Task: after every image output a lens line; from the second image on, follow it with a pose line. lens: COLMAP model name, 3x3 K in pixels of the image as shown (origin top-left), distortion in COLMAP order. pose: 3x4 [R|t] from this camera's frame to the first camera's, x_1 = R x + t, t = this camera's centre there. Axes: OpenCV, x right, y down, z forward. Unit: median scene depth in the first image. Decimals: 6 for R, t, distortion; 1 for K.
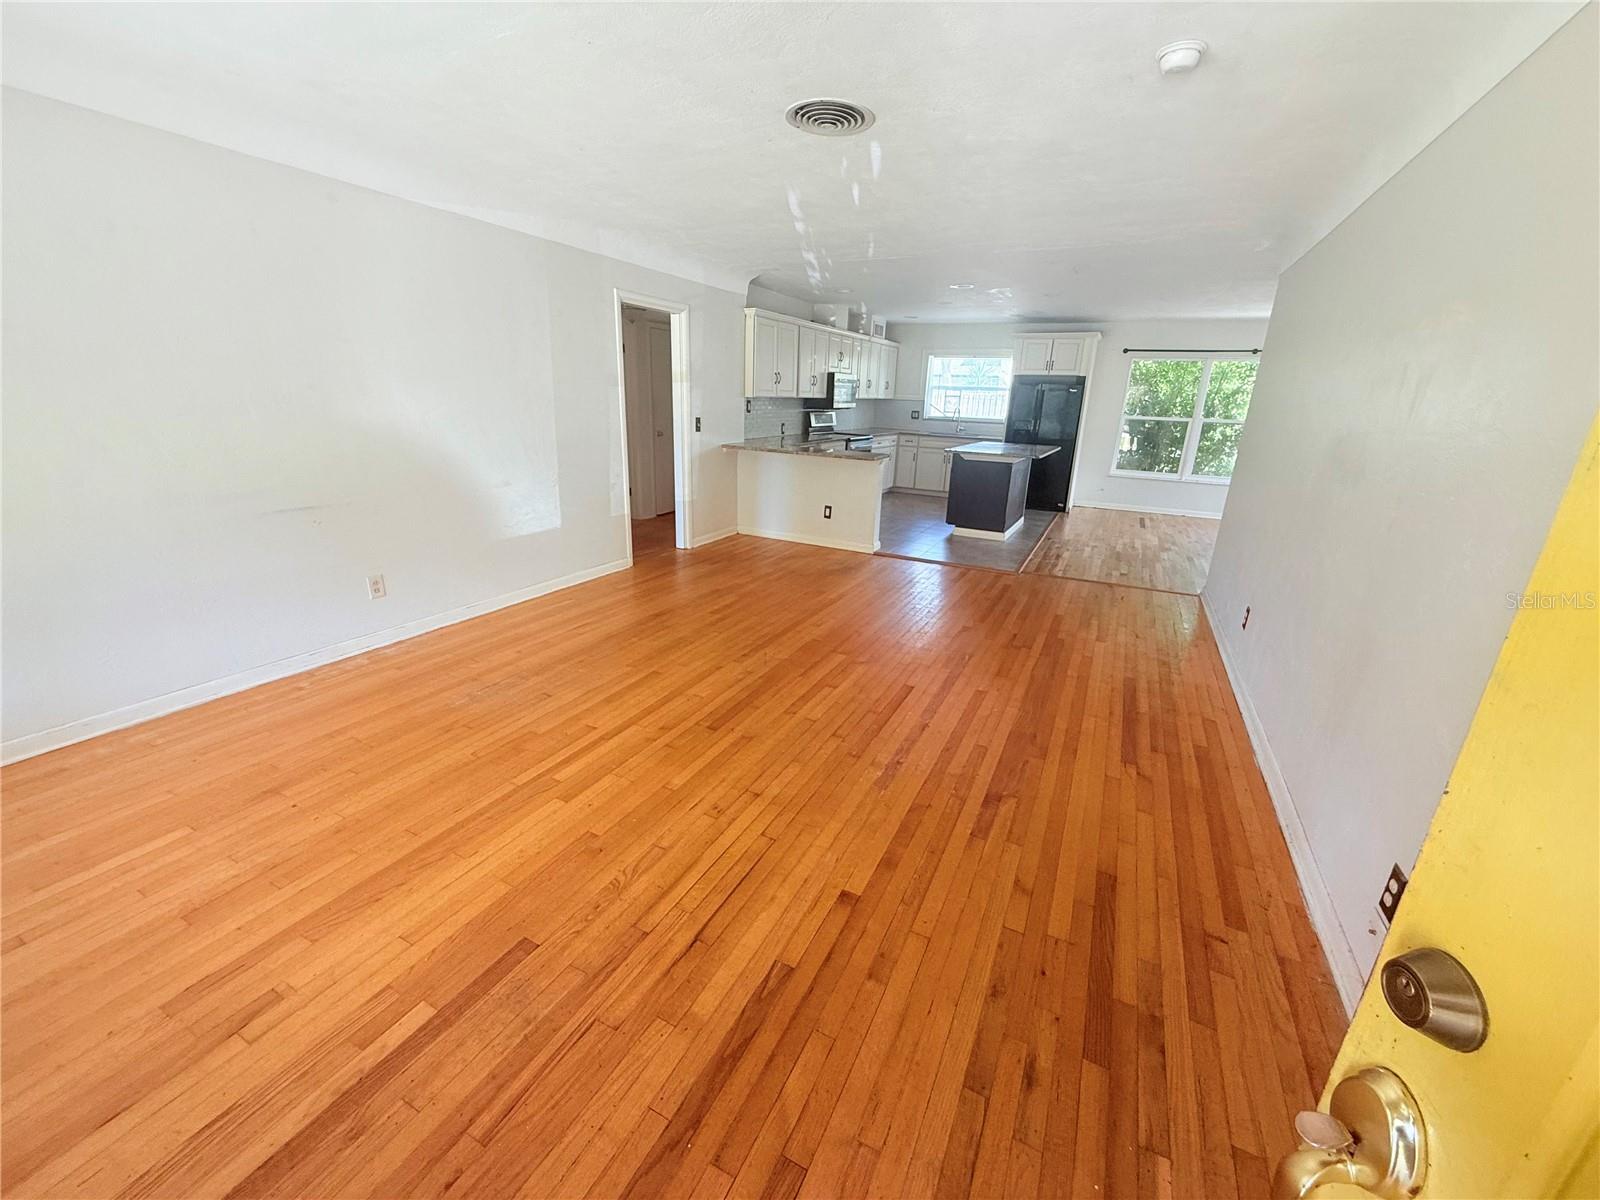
lens RADIAL K [[641.6, 0, 800.0], [0, 641.6, 600.0], [0, 0, 1]] dist [0.000424, 0.000656]
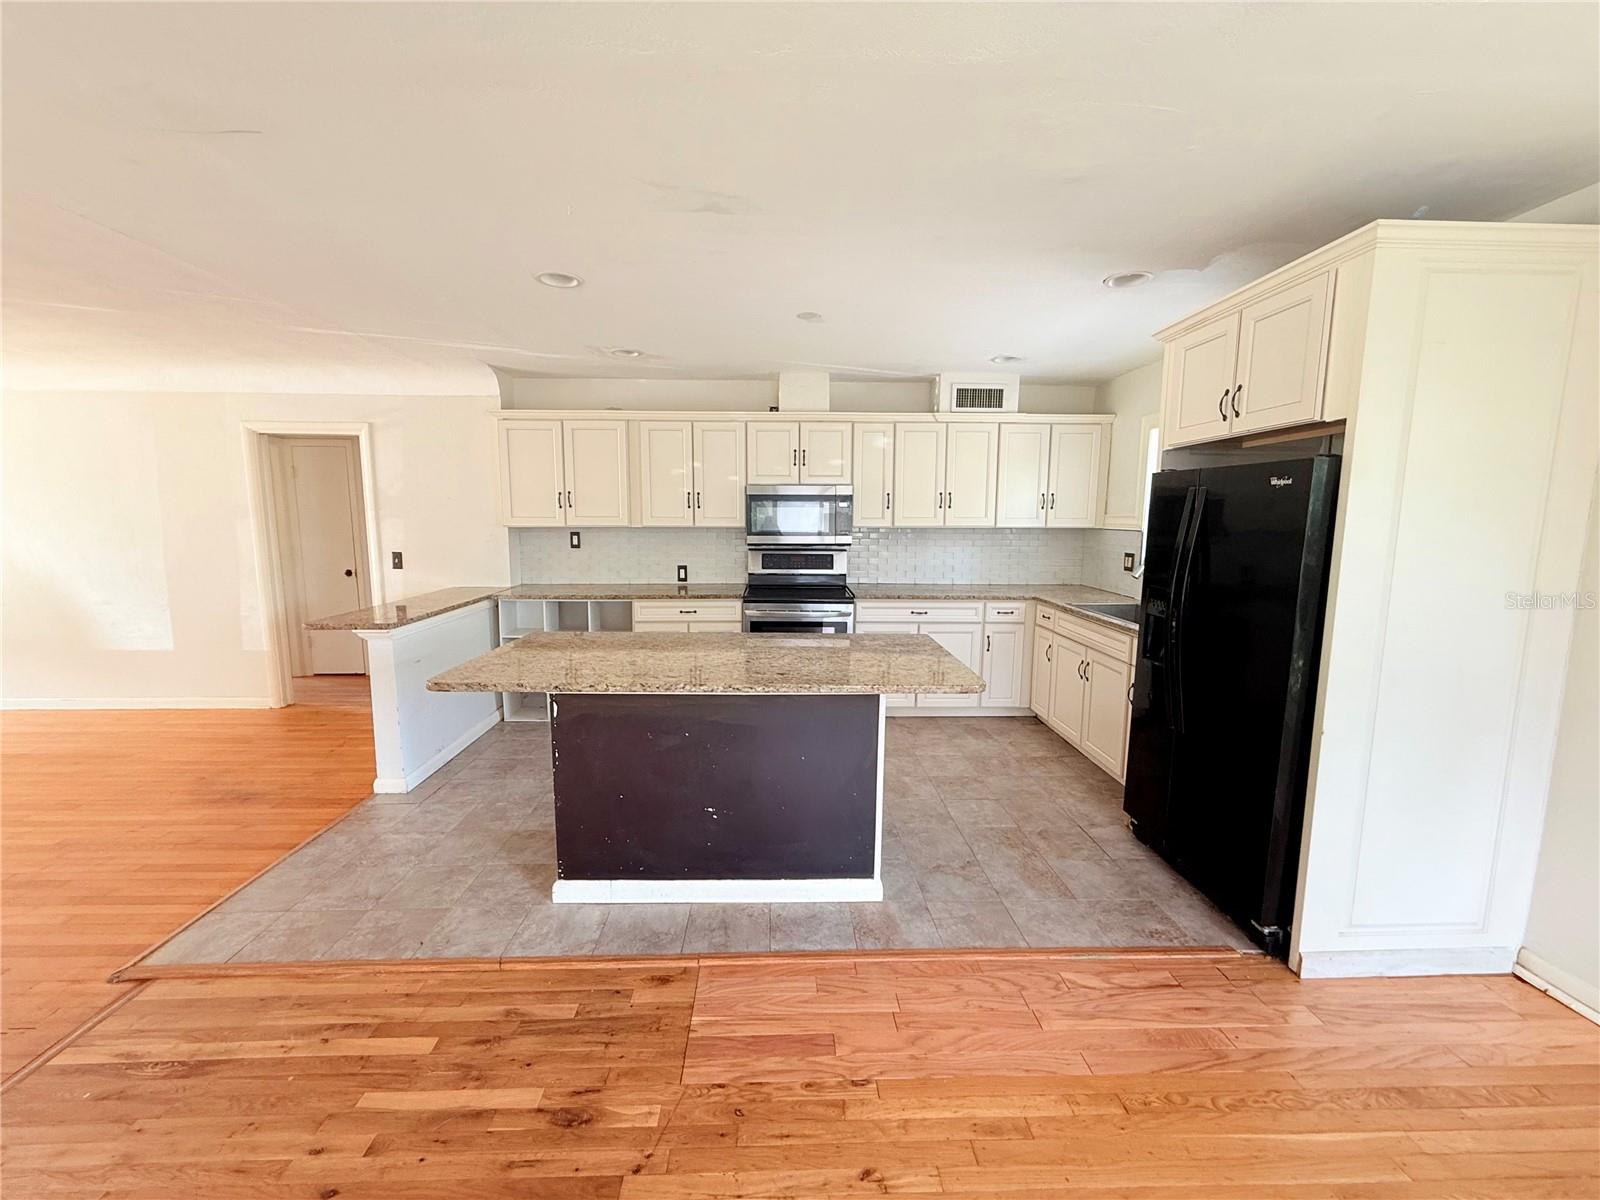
lens RADIAL K [[641.6, 0, 800.0], [0, 641.6, 600.0], [0, 0, 1]] dist [0.000424, 0.000656]
pose [[0.477562, 0.082948, -0.874674, 0.546534], [-0.259480, 0.964442, -0.050212, -0.218178], [0.839407, 0.250940, 0.482104, 0.722723]]
